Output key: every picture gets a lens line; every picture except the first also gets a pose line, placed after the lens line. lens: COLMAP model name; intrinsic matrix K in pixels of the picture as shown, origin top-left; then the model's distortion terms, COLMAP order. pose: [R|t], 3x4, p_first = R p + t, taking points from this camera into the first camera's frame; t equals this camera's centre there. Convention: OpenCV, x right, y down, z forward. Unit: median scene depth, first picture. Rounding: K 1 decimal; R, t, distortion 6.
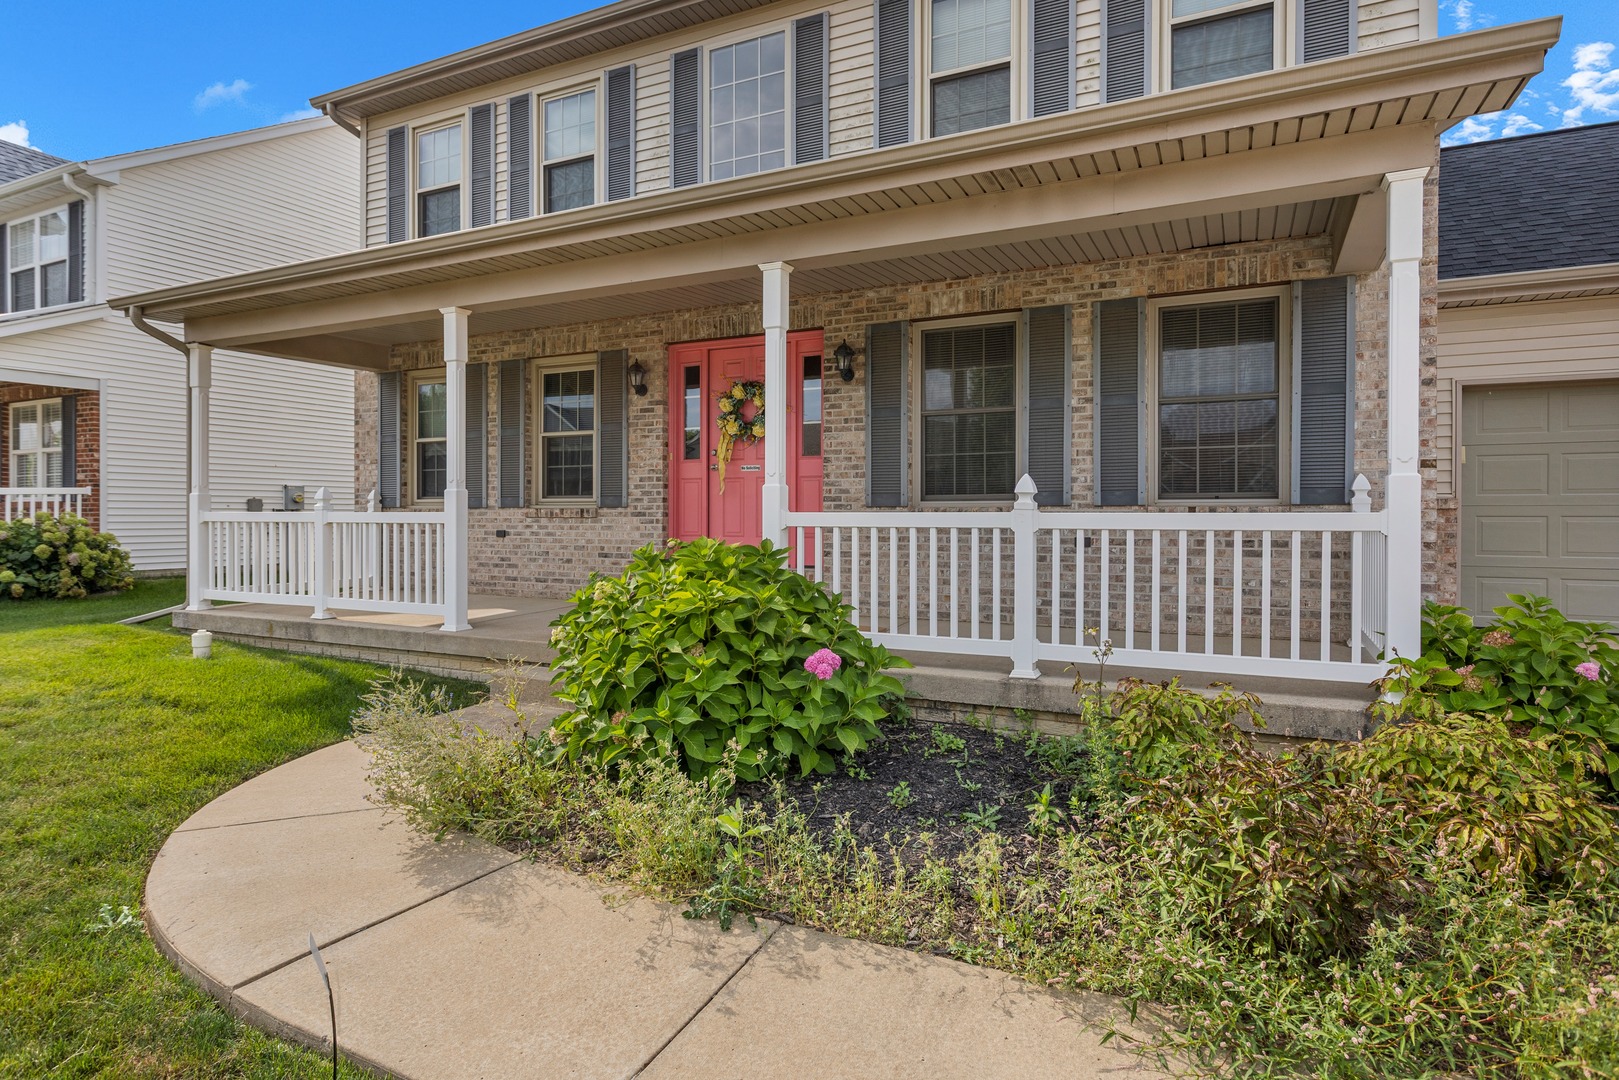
lens RADIAL K [[911.5, 0, 763.4], [0, 911.5, 514.0], [0, 0, 1]] dist [-0.002737, -0.000155]
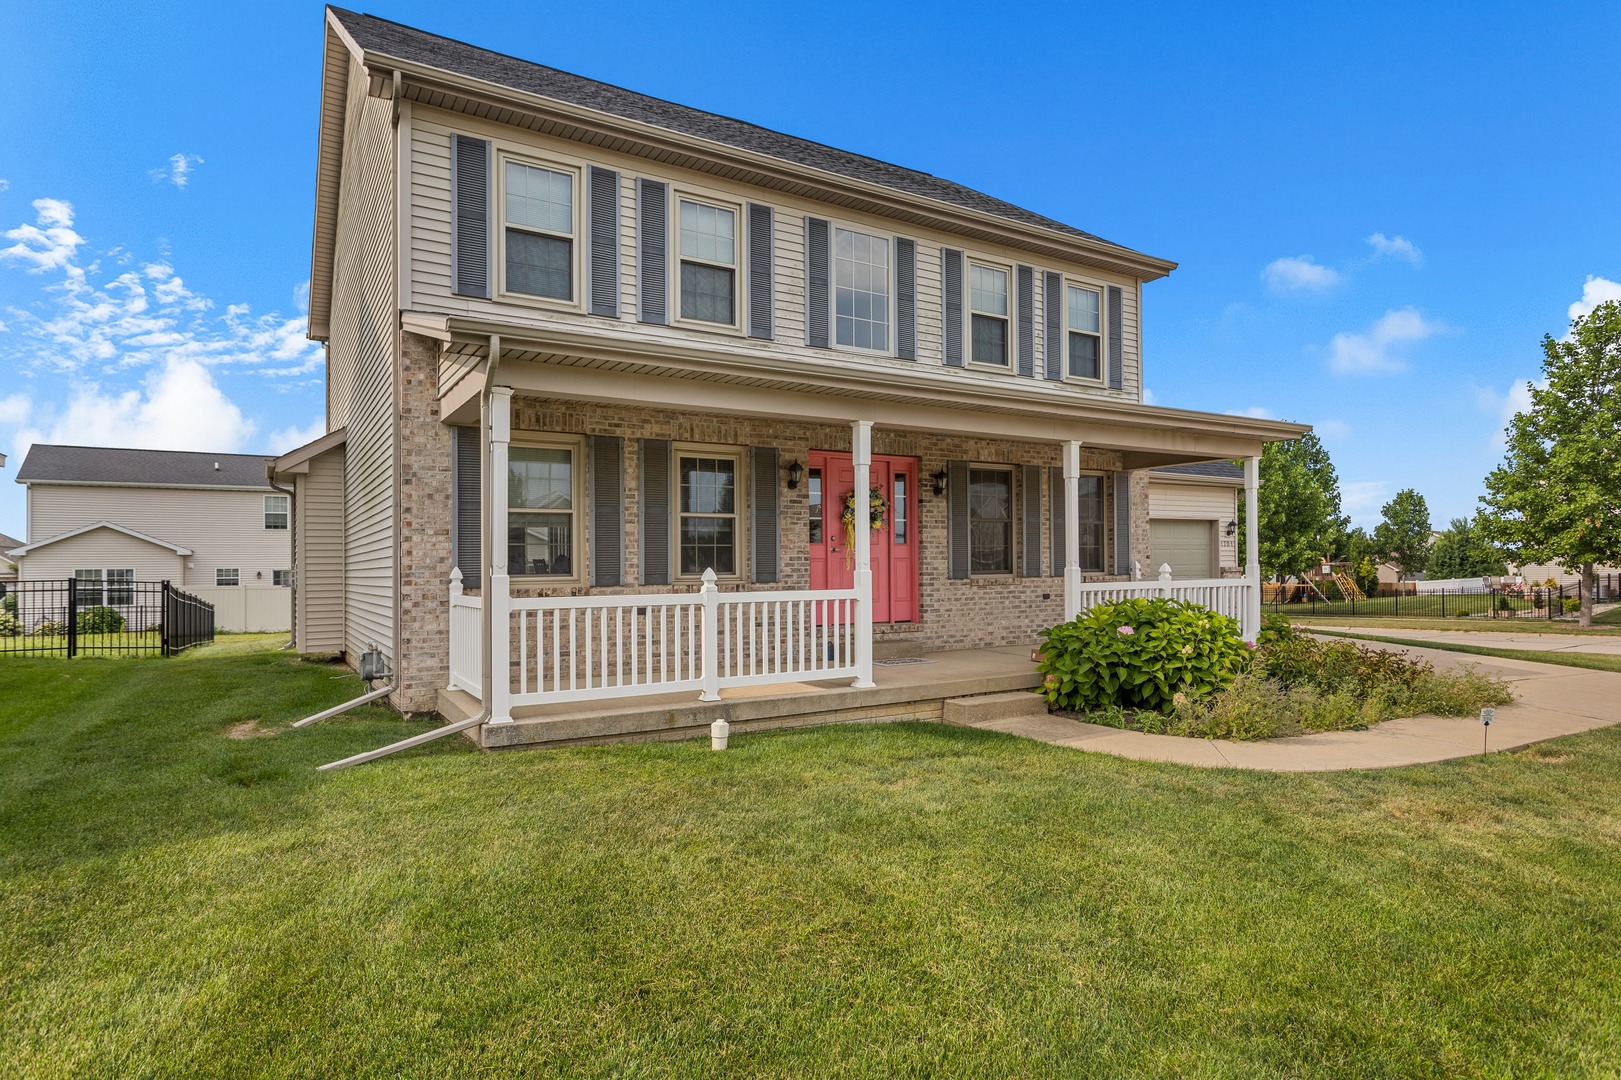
lens RADIAL K [[912.6, 0, 810.2], [0, 912.6, 550.3], [0, 0, 1]] dist [-0.002737, -0.000155]
pose [[0.516549, 0.003893, 0.856249, -1.132882], [0.006144, 0.999947, -0.008253, -0.038407], [-0.856236, 0.009524, 0.516497, 0.351185]]
